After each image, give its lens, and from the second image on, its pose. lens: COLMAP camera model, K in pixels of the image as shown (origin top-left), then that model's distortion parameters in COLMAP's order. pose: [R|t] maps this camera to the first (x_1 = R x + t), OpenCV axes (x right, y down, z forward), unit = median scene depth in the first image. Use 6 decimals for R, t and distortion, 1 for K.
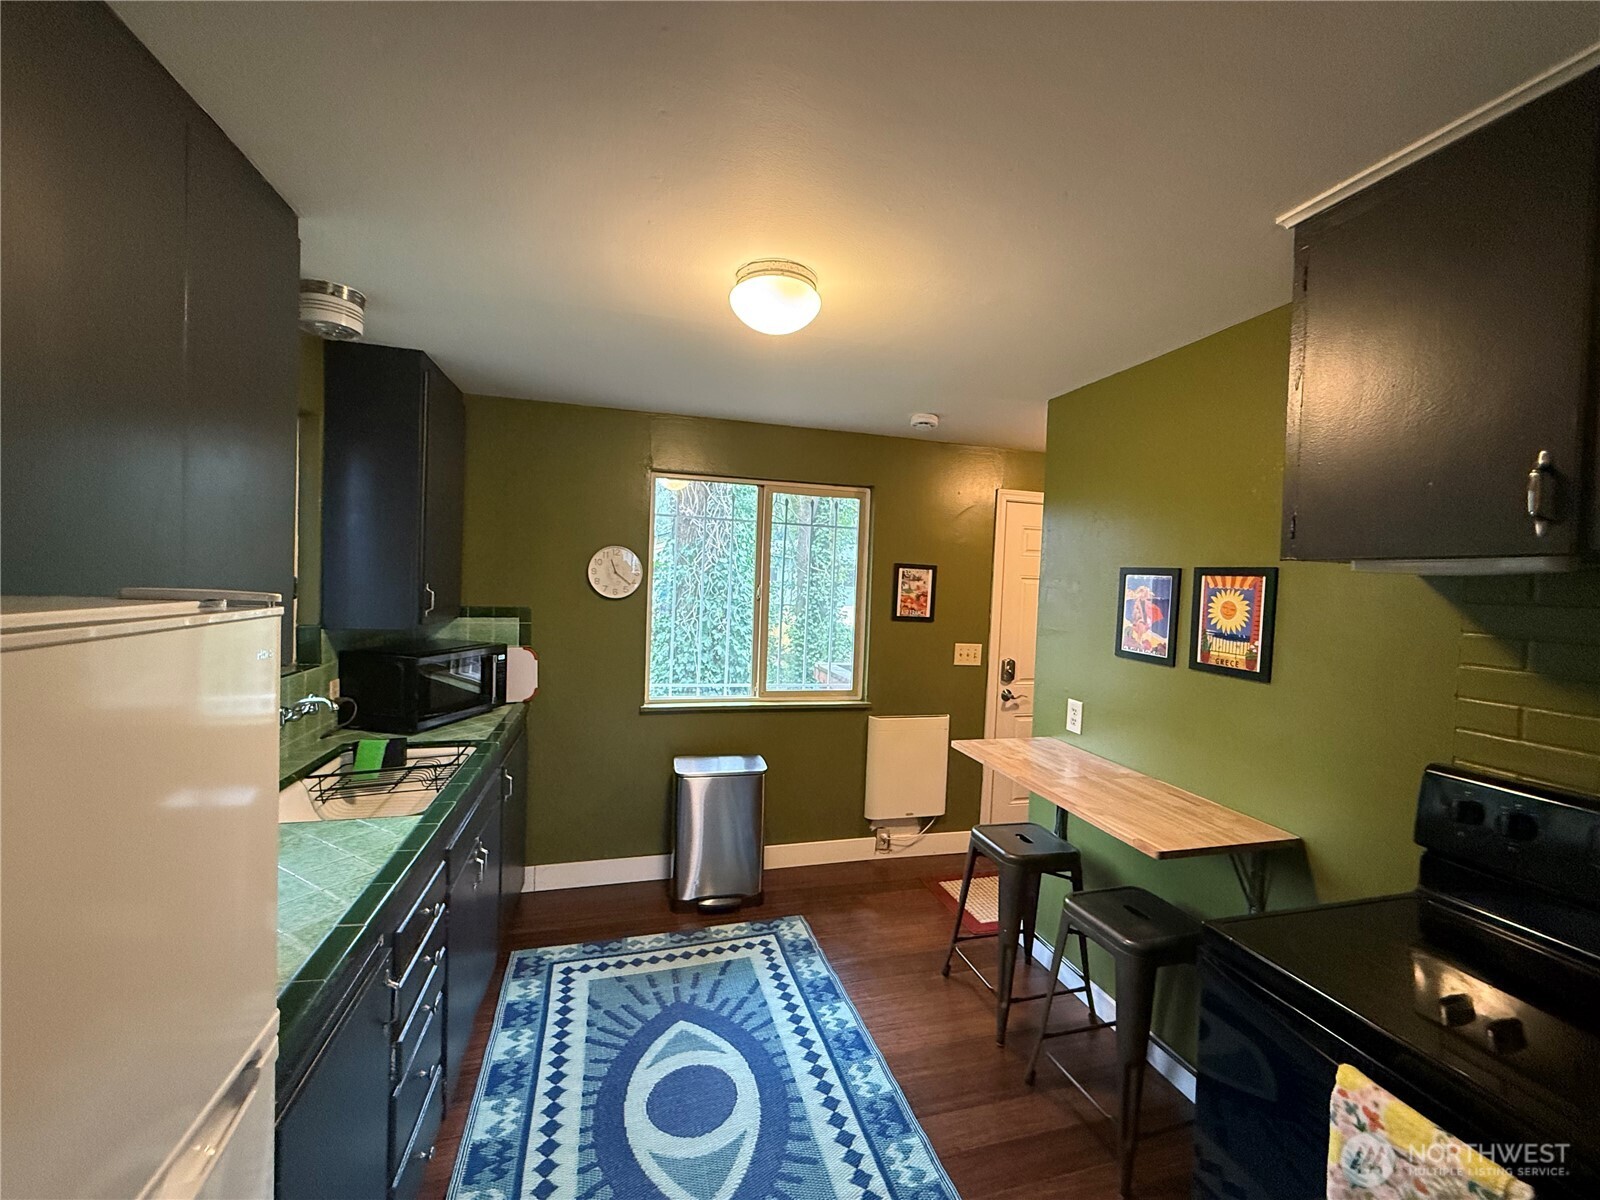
lens RADIAL K [[636.8, 0, 800.0], [0, 636.8, 600.0], [0, 0, 1]] dist [-0.000704, -0.000486]
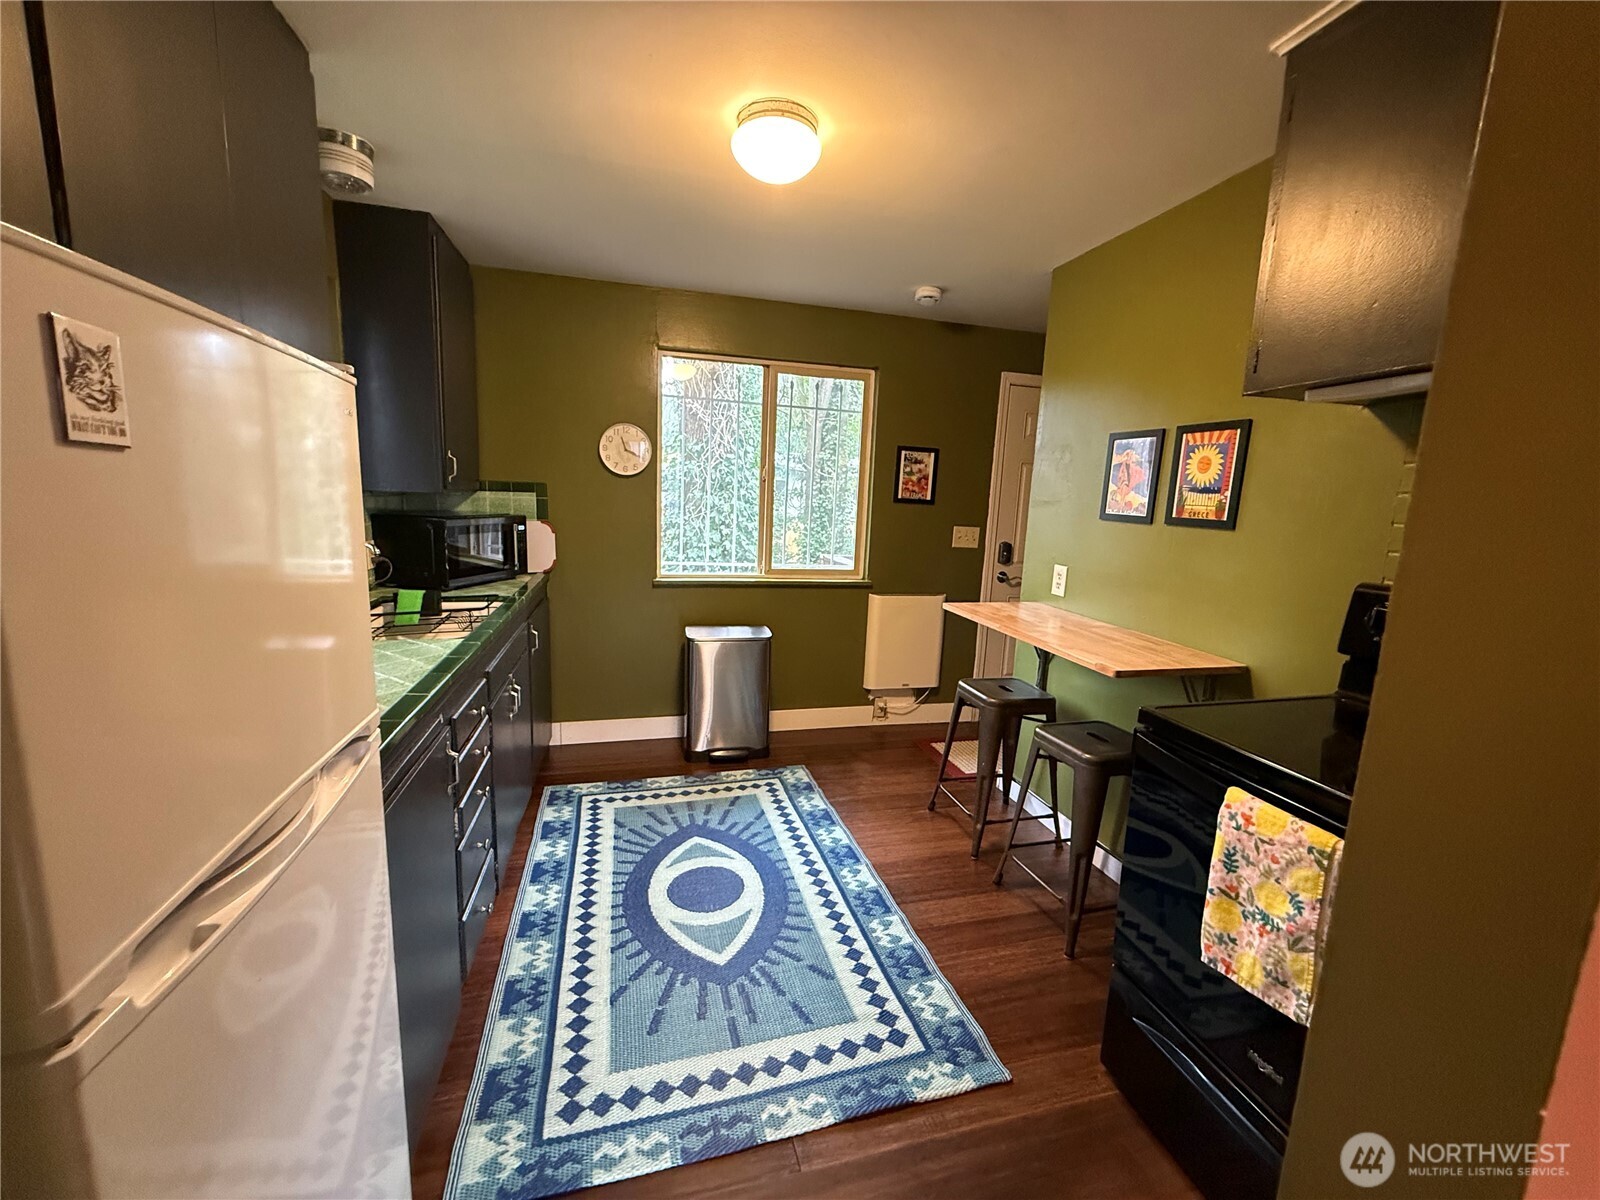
lens RADIAL K [[636.8, 0, 800.0], [0, 636.8, 600.0], [0, 0, 1]] dist [-0.000704, -0.000486]
pose [[0.999874, 0.006662, -0.014415, 0.013723], [-0.004729, 0.991477, 0.130197, 0.084836], [0.015159, -0.130112, 0.991383, -0.073163]]
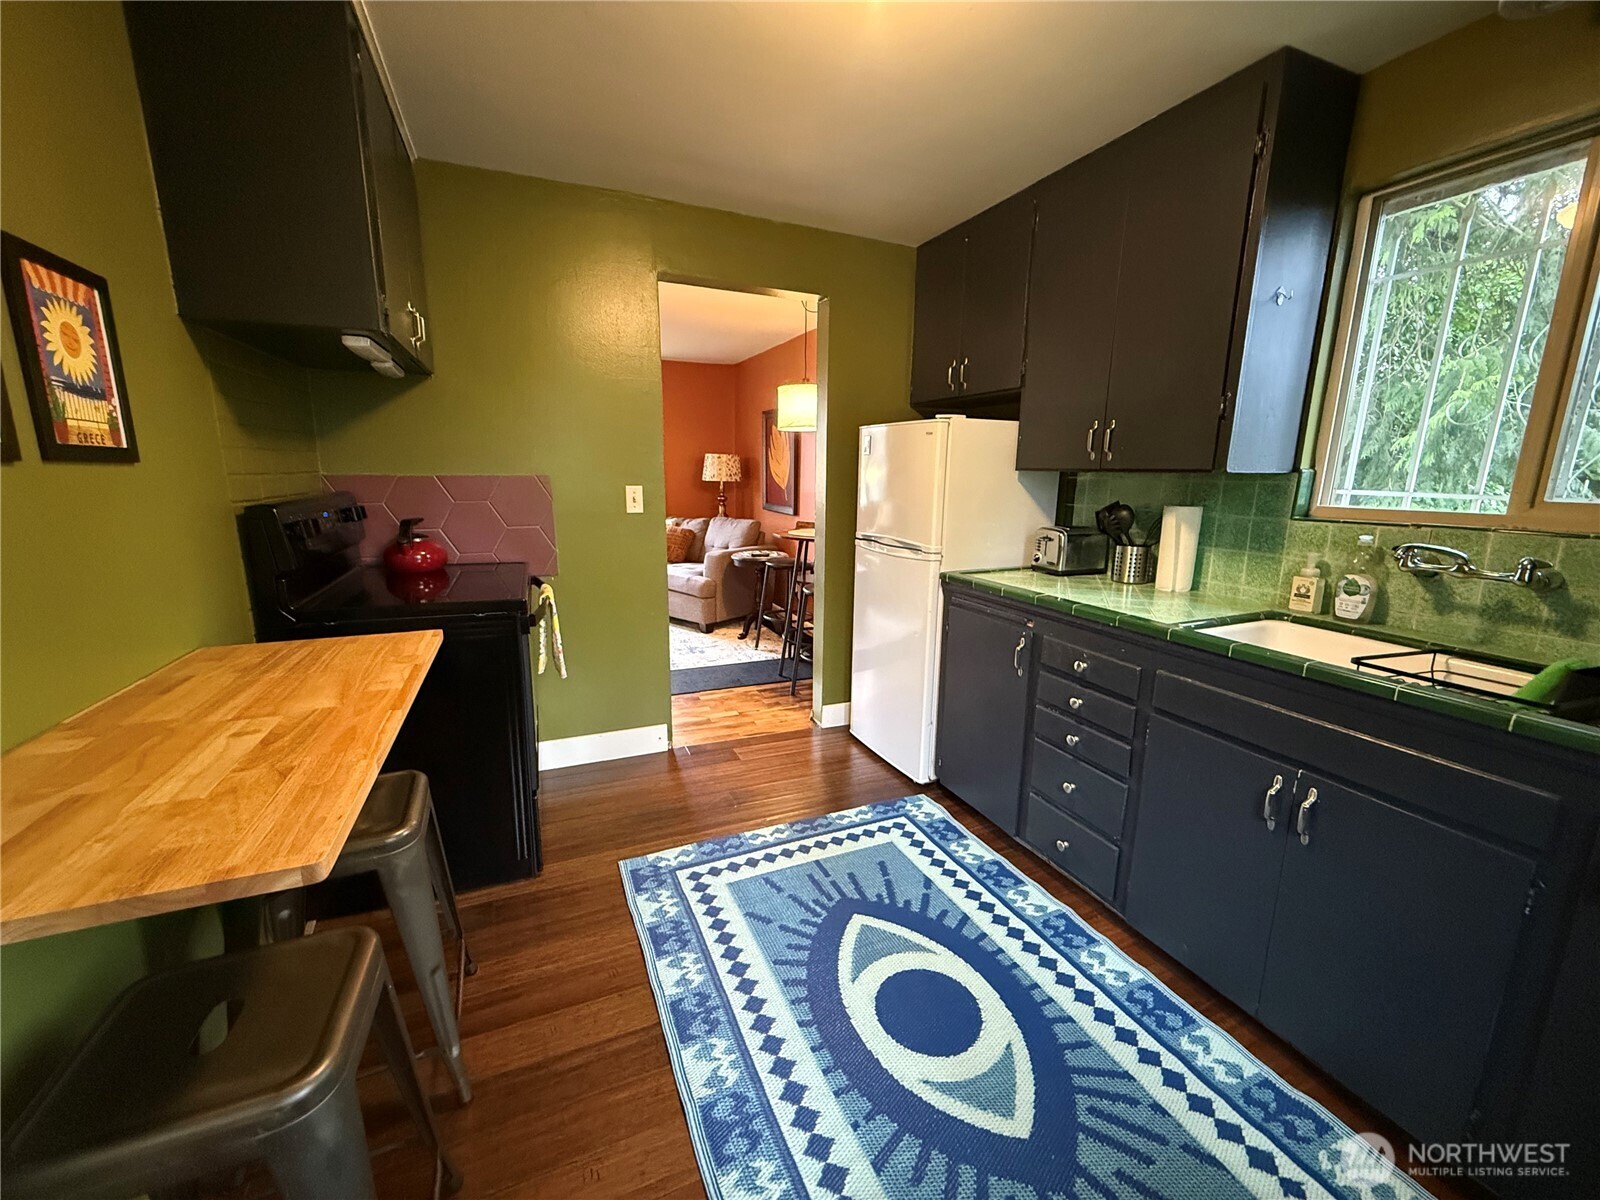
lens RADIAL K [[636.8, 0, 800.0], [0, 636.8, 600.0], [0, 0, 1]] dist [-0.000704, -0.000486]
pose [[-0.989853, -0.017167, -0.141055, 0.100988], [-0.049456, 0.972234, 0.228727, 0.063082], [0.133212, 0.233382, -0.963217, 1.344238]]
